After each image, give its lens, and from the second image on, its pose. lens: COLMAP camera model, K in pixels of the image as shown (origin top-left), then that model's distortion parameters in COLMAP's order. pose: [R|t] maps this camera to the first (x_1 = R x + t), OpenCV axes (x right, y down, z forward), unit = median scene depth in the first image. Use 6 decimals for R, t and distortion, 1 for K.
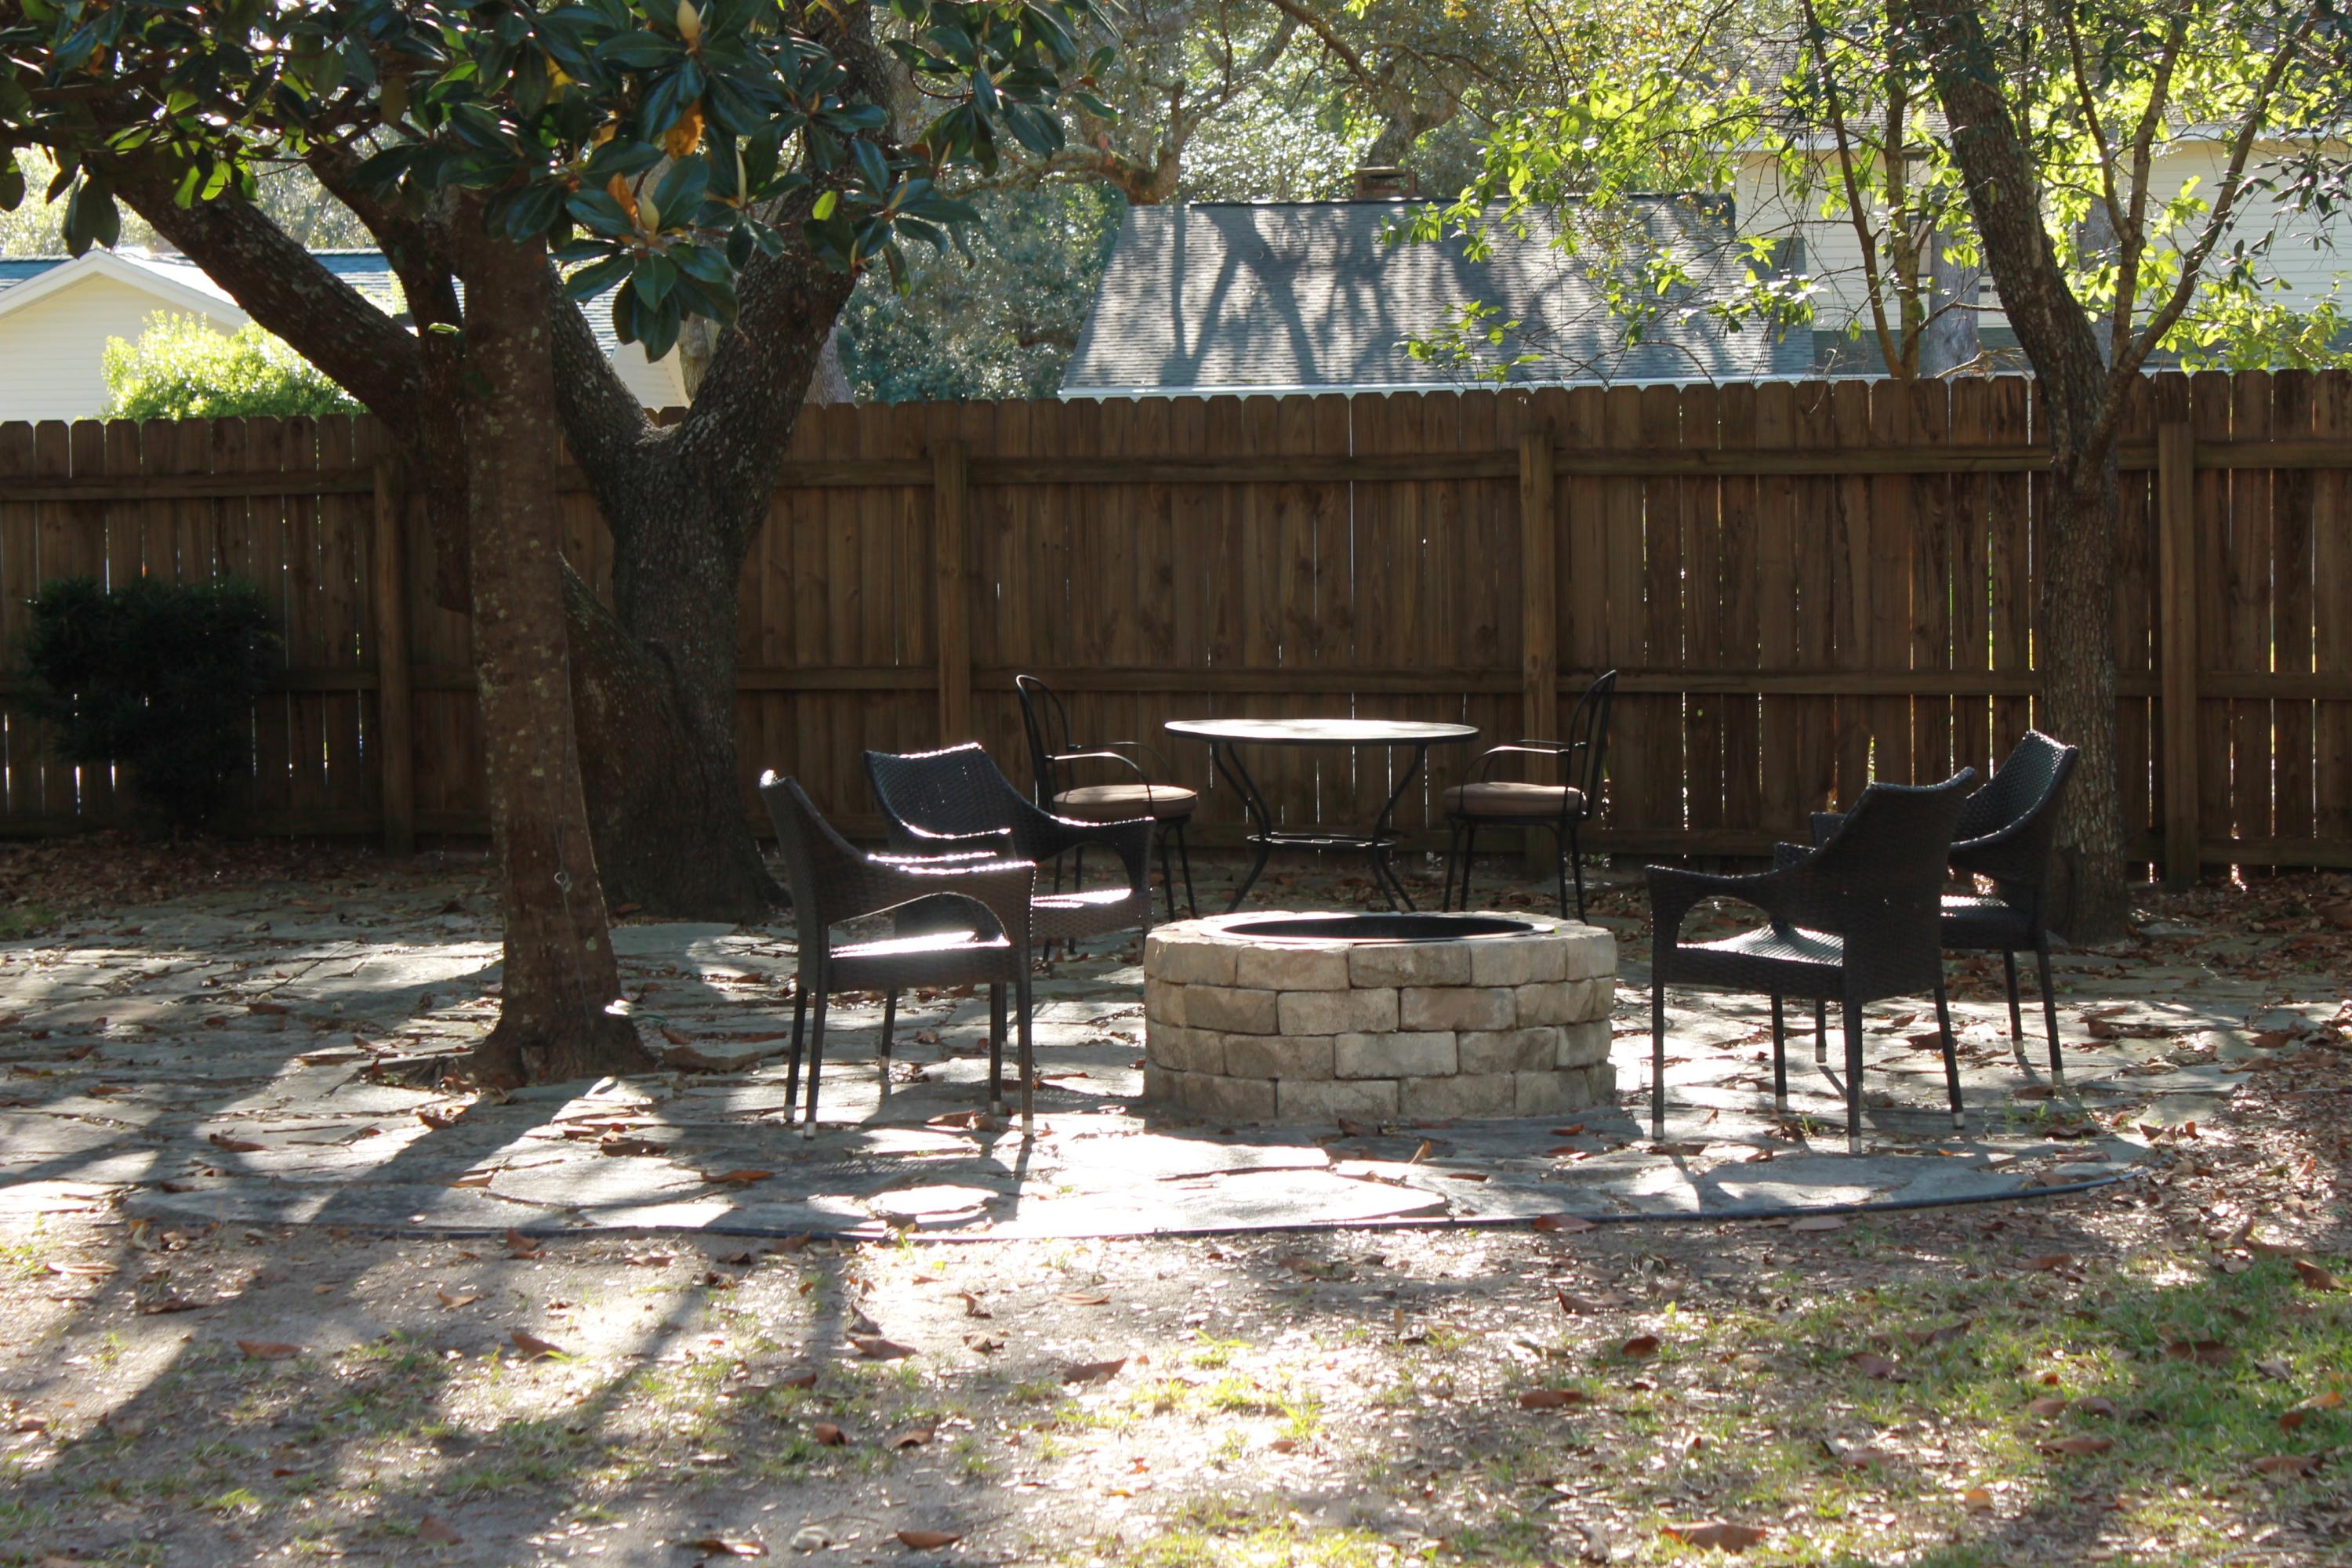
lens RADIAL K [[5094.7, 0, 1176.0], [0, 5094.7, 784.0], [0, 0, 1]] dist [0.195795, 0.013072]
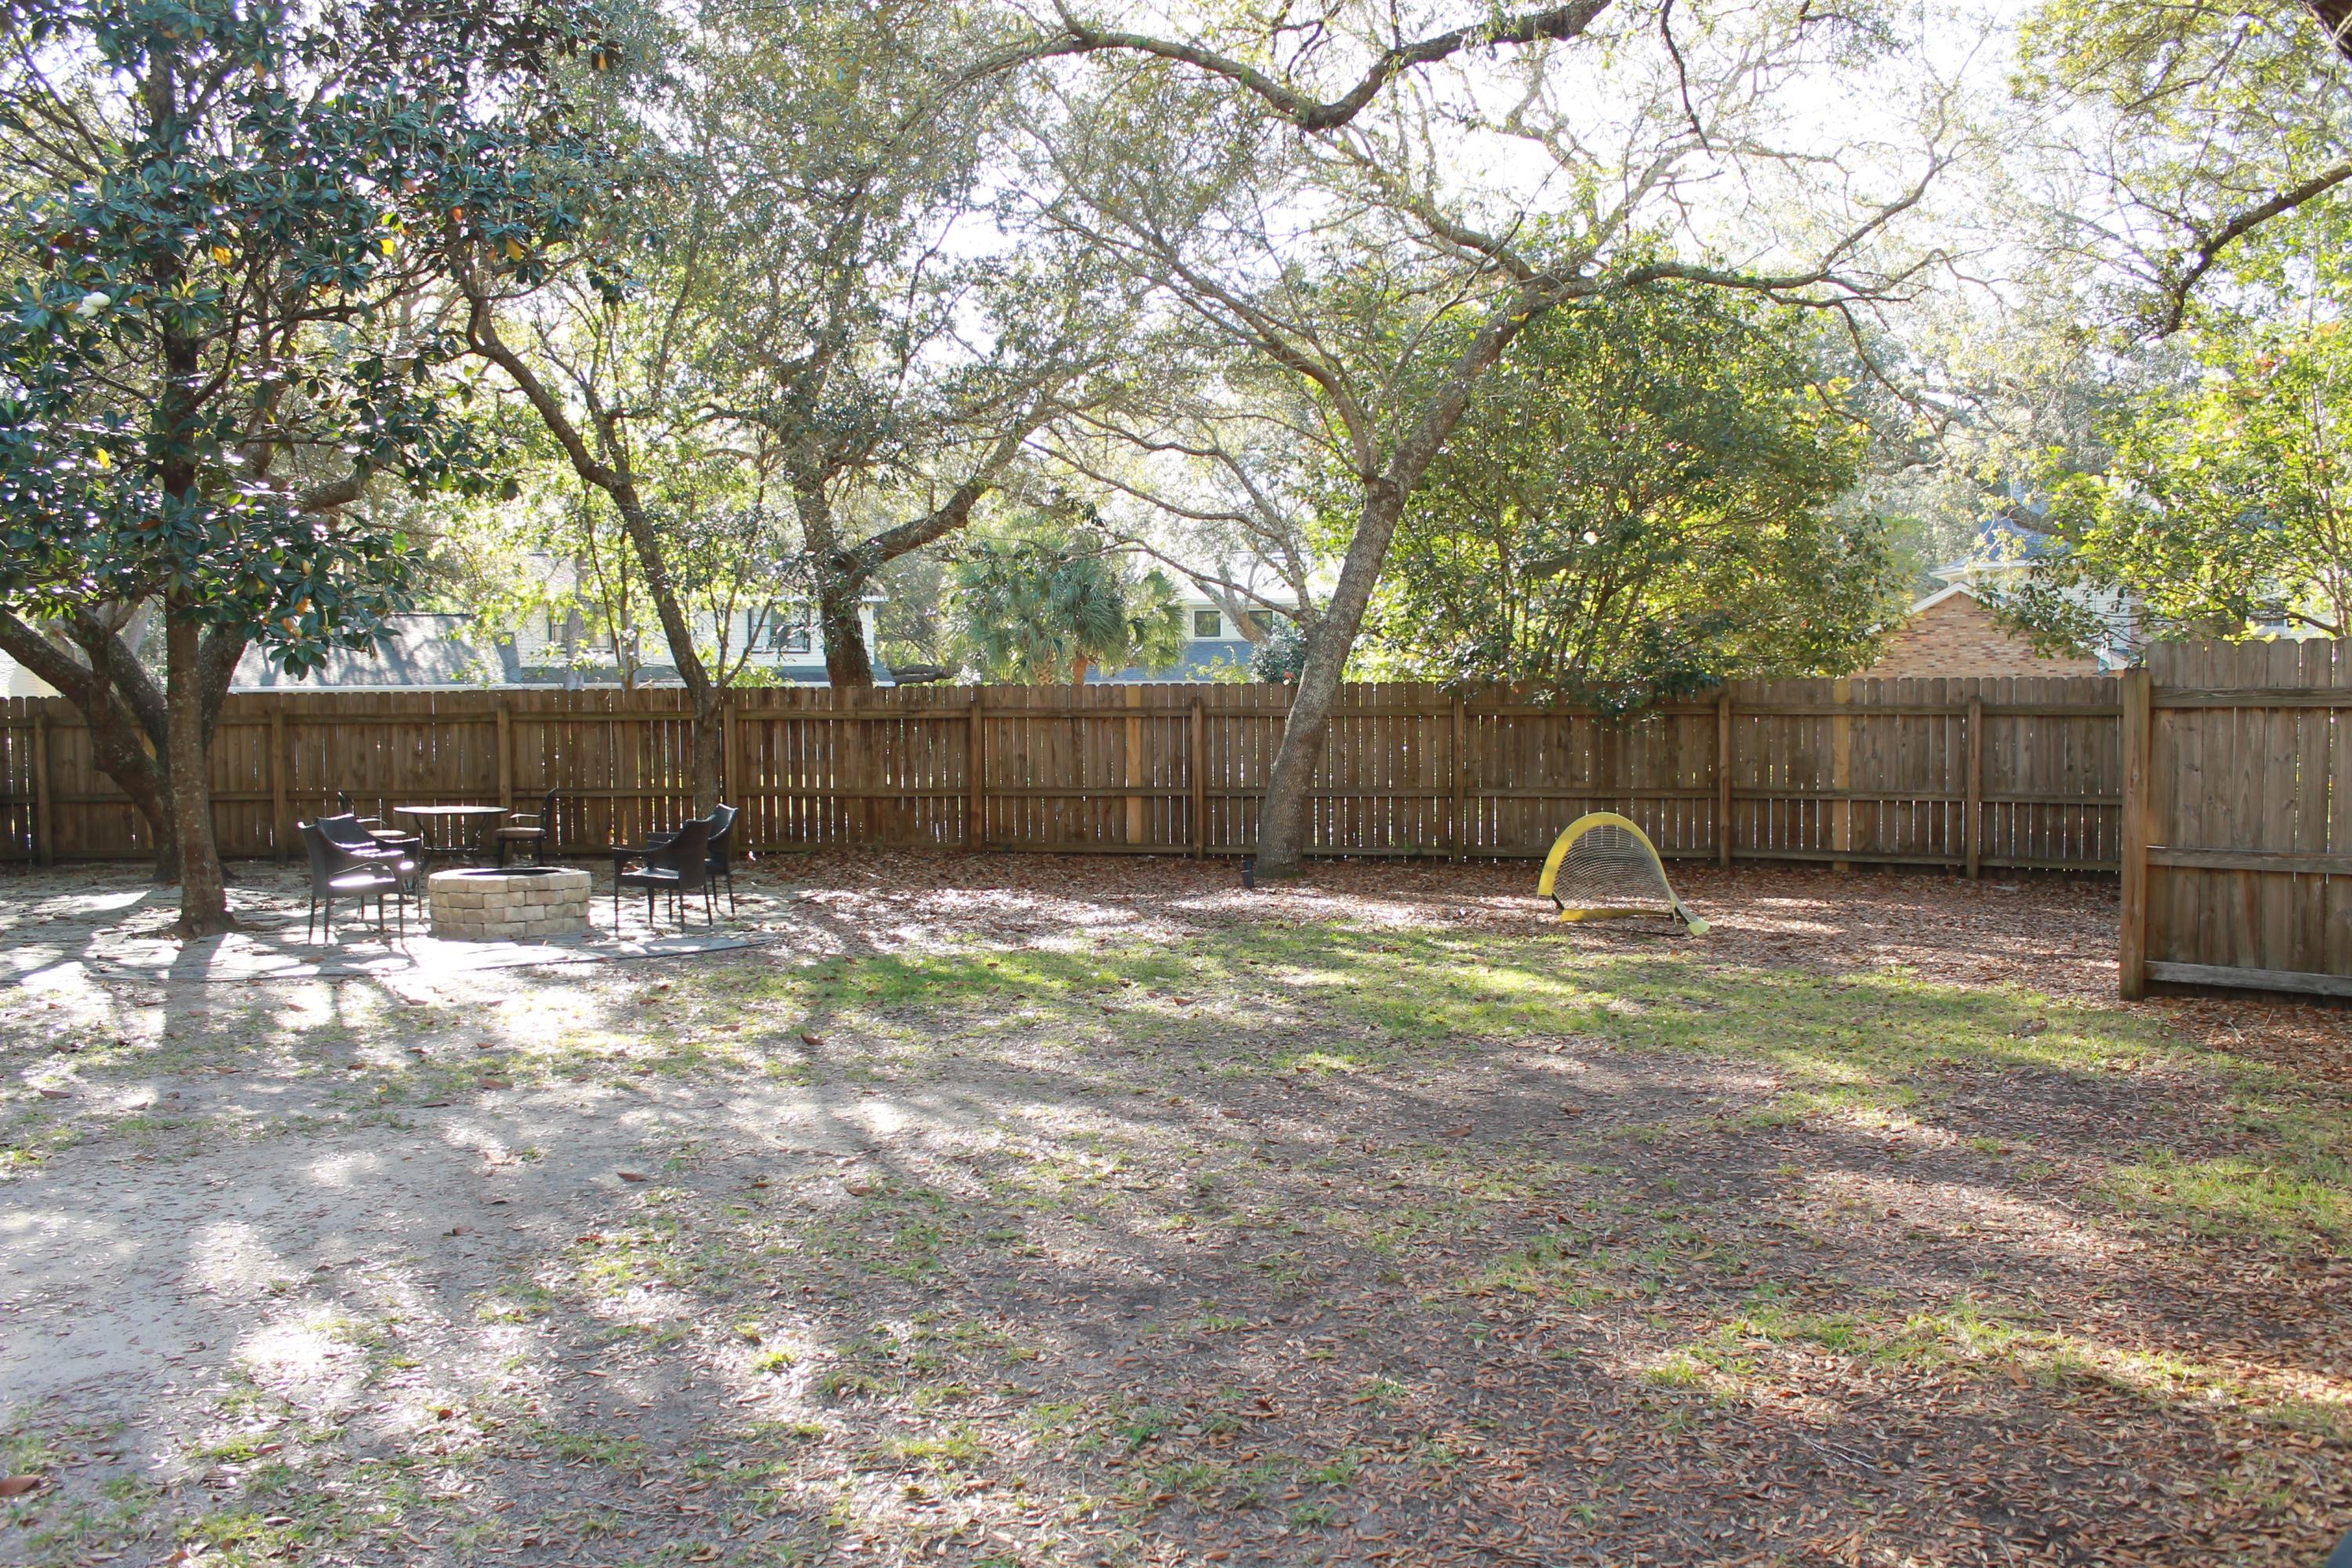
lens RADIAL K [[1974.3, 0, 1176.0], [0, 1974.3, 784.0], [0, 0, 1]] dist [-0.167849, 0.159403]
pose [[0.893291, -0.009153, 0.449385, -0.109589], [0.022205, 0.999471, -0.023783, 0.010889], [-0.448929, 0.031224, 0.893022, -0.164825]]
